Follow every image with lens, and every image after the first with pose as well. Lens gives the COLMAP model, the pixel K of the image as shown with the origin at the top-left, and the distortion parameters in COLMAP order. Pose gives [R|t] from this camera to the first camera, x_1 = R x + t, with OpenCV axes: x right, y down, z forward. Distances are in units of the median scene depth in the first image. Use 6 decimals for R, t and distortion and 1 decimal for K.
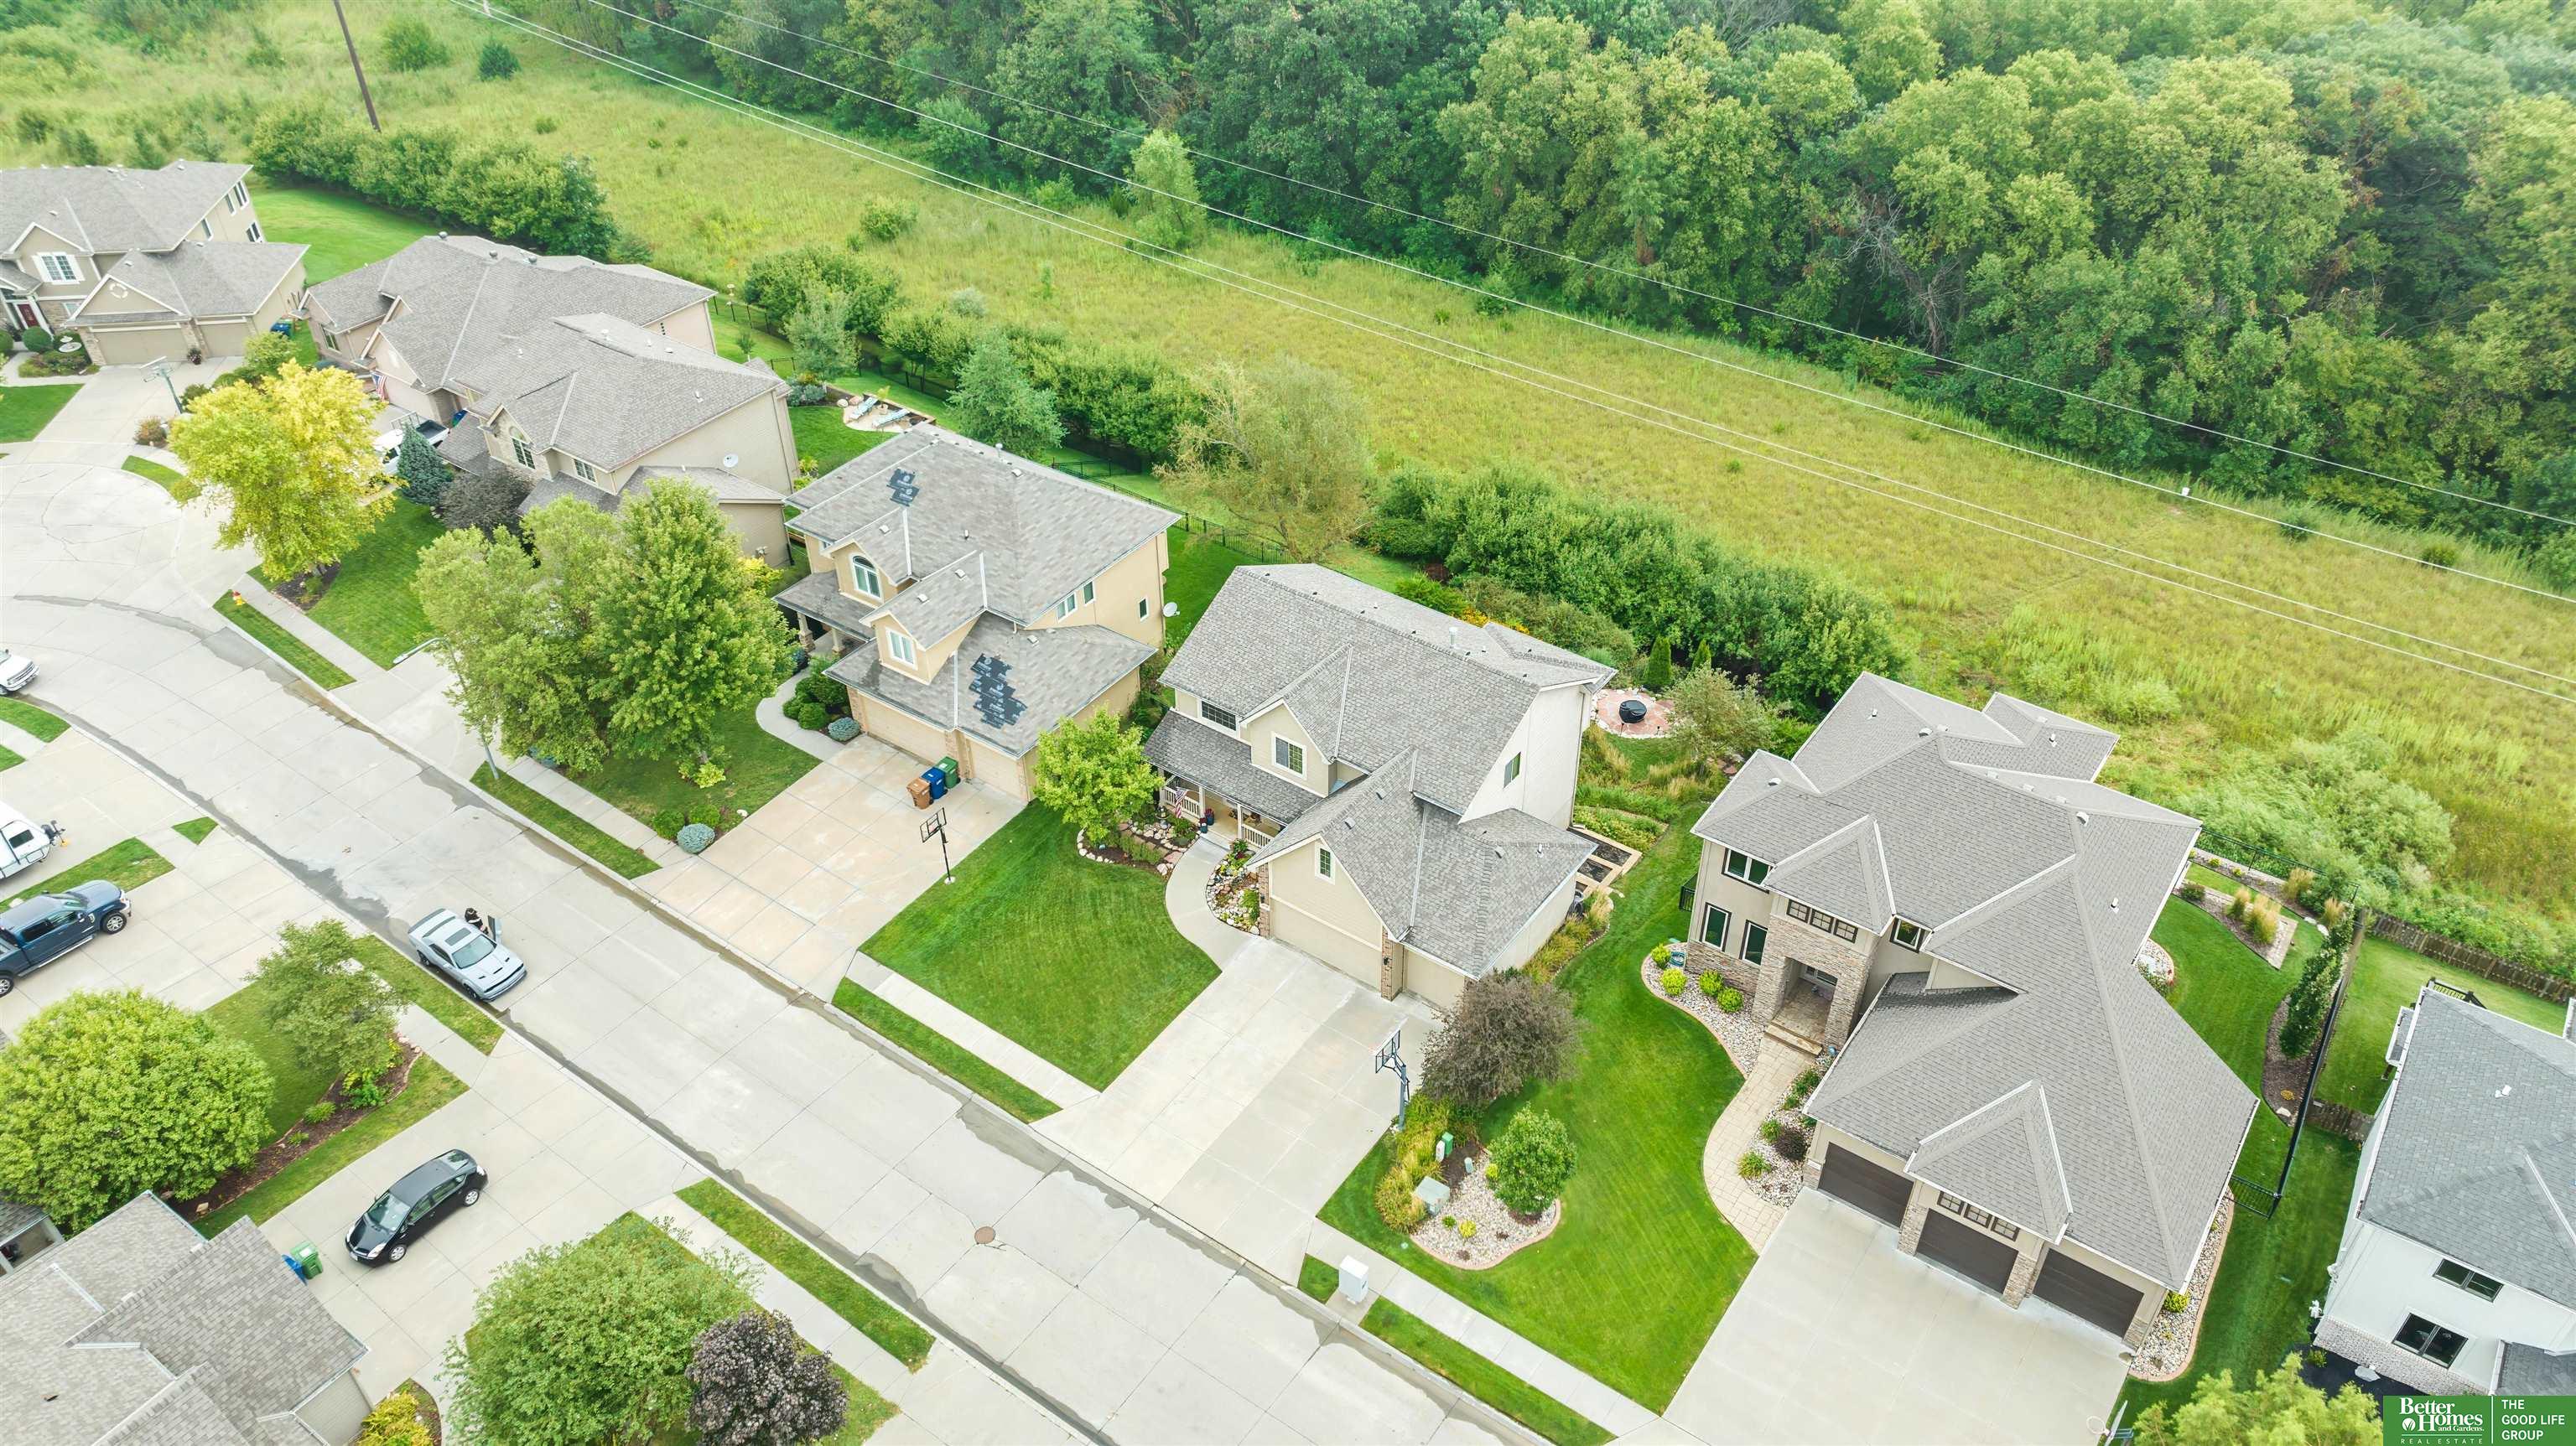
lens RADIAL K [[1853.6, 0, 1299.5], [0, 1853.6, 721.2], [0, 0, 1]] dist [-0.013996, 0.002975]
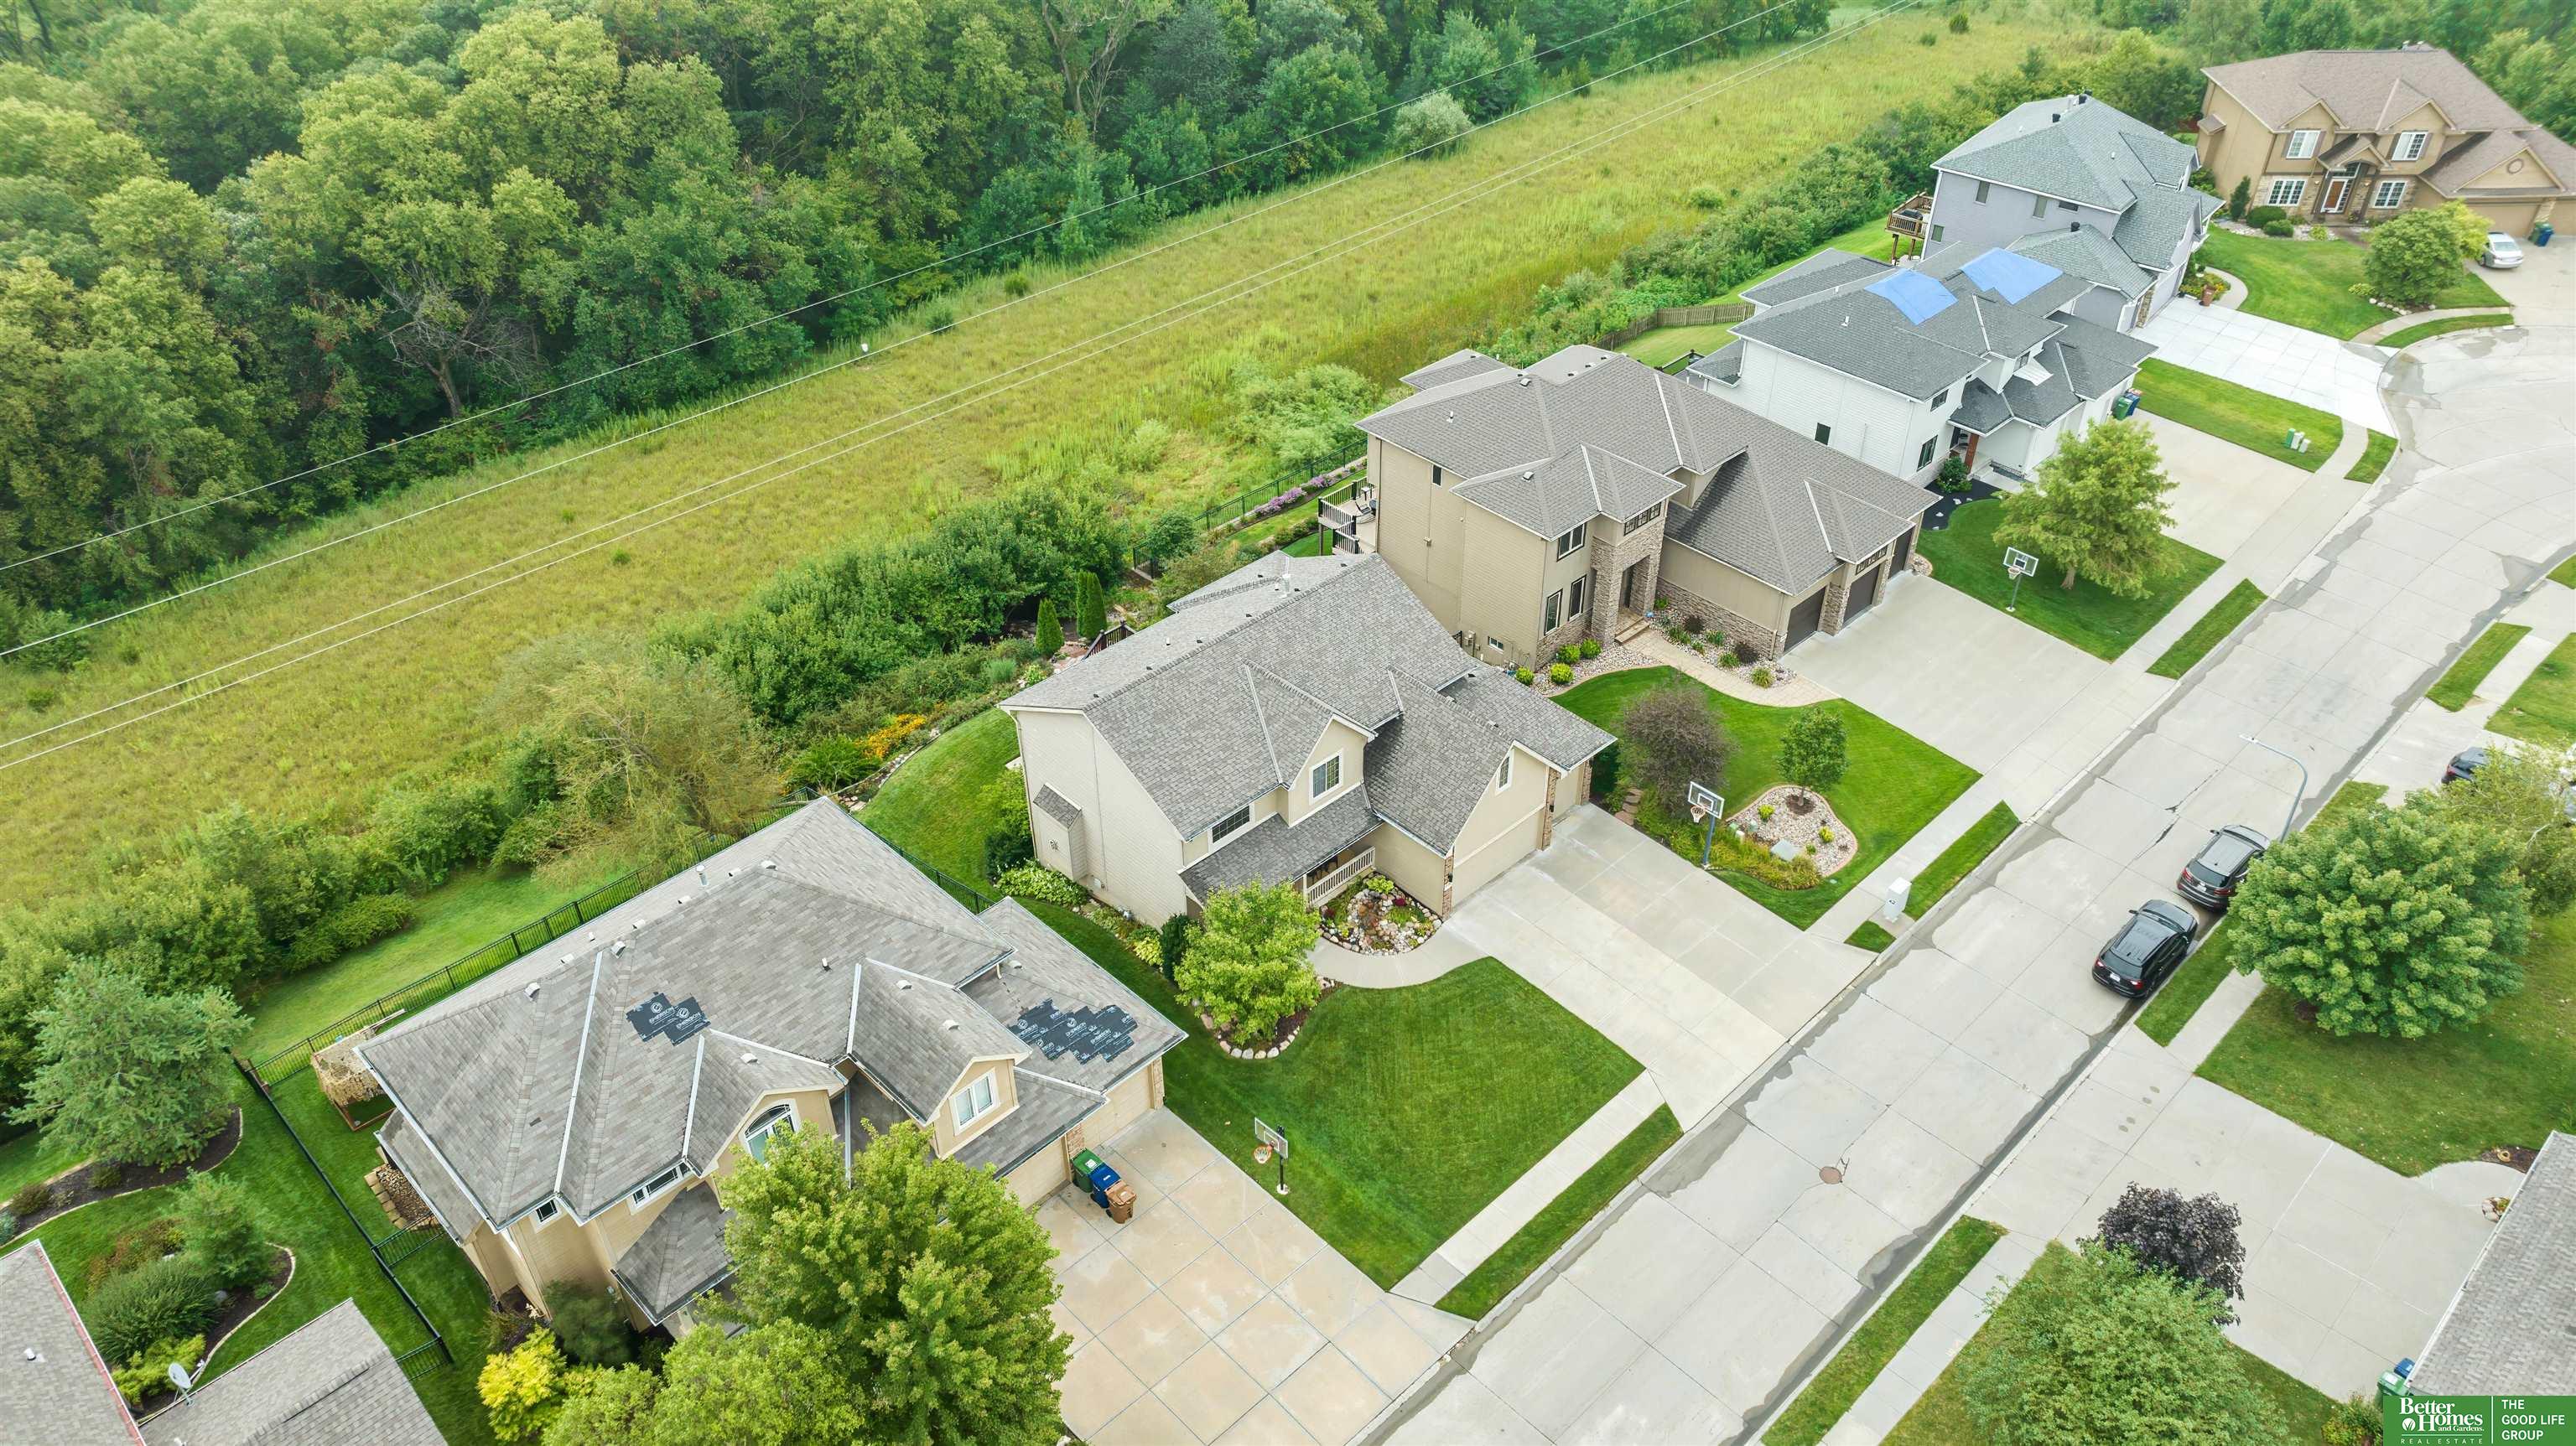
lens RADIAL K [[1853.6, 0, 1299.4], [0, 1853.6, 721.3], [0, 0, 1]] dist [-0.013996, 0.002975]
pose [[0.162041, -0.580721, 0.797813, -0.727071], [0.594847, 0.702571, 0.390578, -0.368608], [-0.787337, 0.411287, 0.459285, 0.582935]]
